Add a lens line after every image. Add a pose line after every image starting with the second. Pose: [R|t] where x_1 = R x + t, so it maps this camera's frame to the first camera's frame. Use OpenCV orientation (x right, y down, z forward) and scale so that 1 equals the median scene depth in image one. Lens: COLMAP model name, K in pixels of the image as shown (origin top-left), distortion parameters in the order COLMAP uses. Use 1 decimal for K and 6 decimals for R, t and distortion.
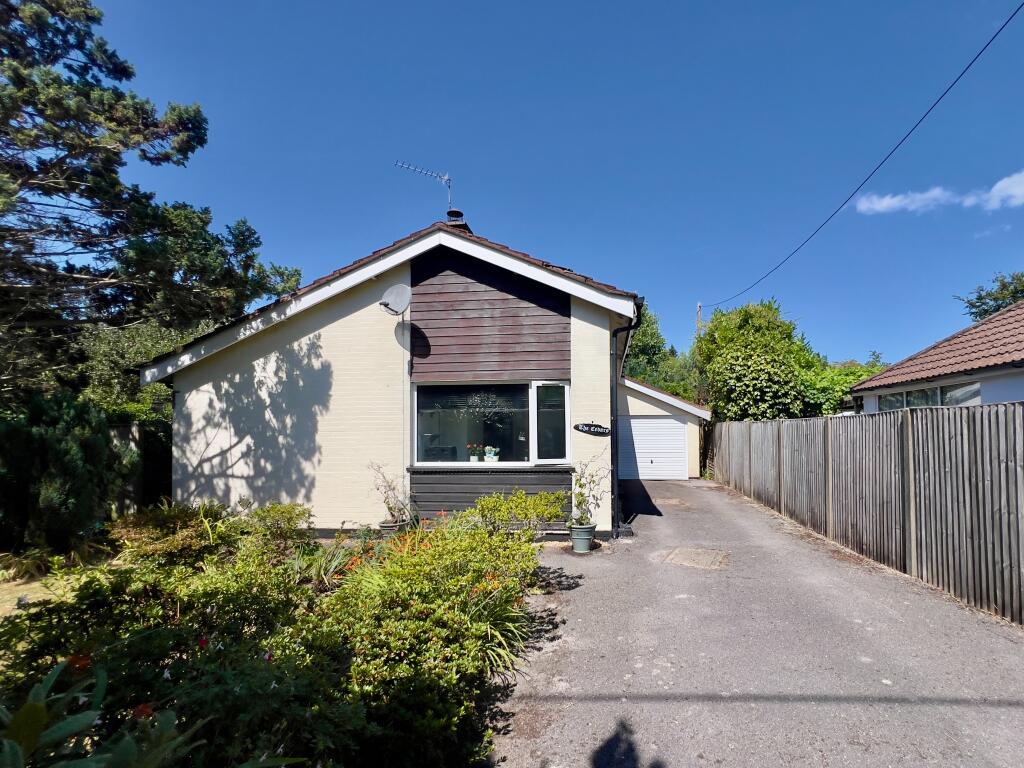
lens RADIAL K [[410.7, 0, 516.2], [0, 410.7, 422.0], [0, 0, 1]] dist [0.008685, 0.000507]
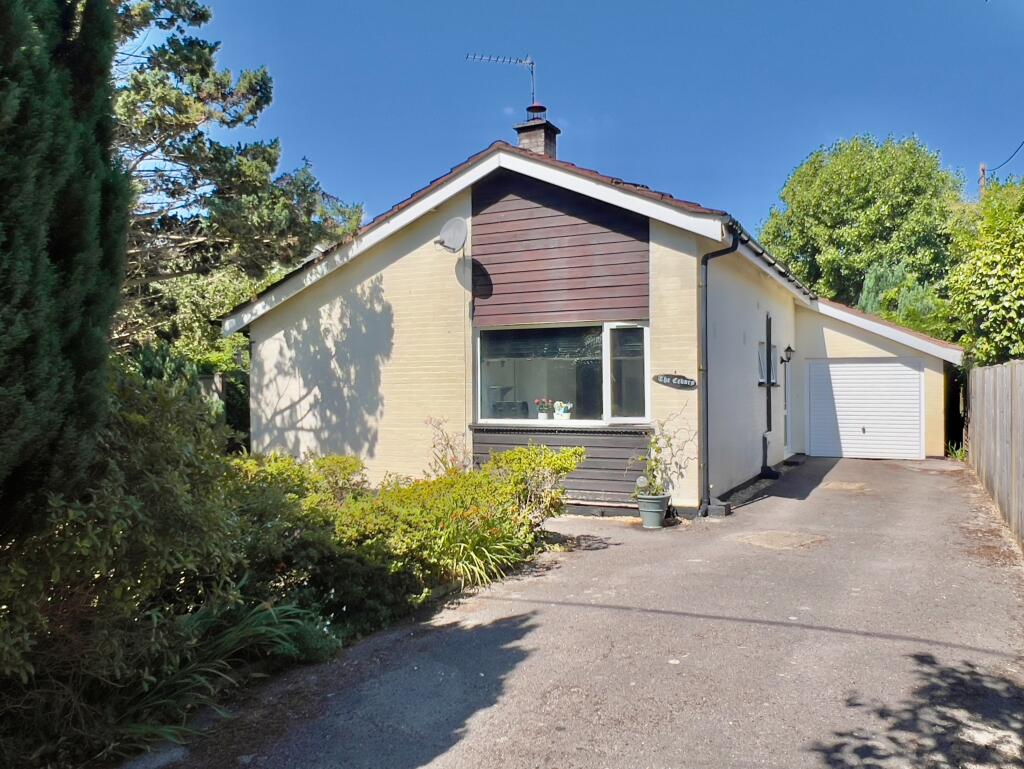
lens RADIAL K [[686.4, 0, 511.6], [0, 686.4, 382.8], [0, 0, 1]] dist [0.039339, -0.000766]
pose [[0.944871, 0.001362, -0.327439, 0.300791], [0.006871, 0.999689, 0.023986, -0.012522], [0.327370, -0.024914, 0.944568, -0.353548]]
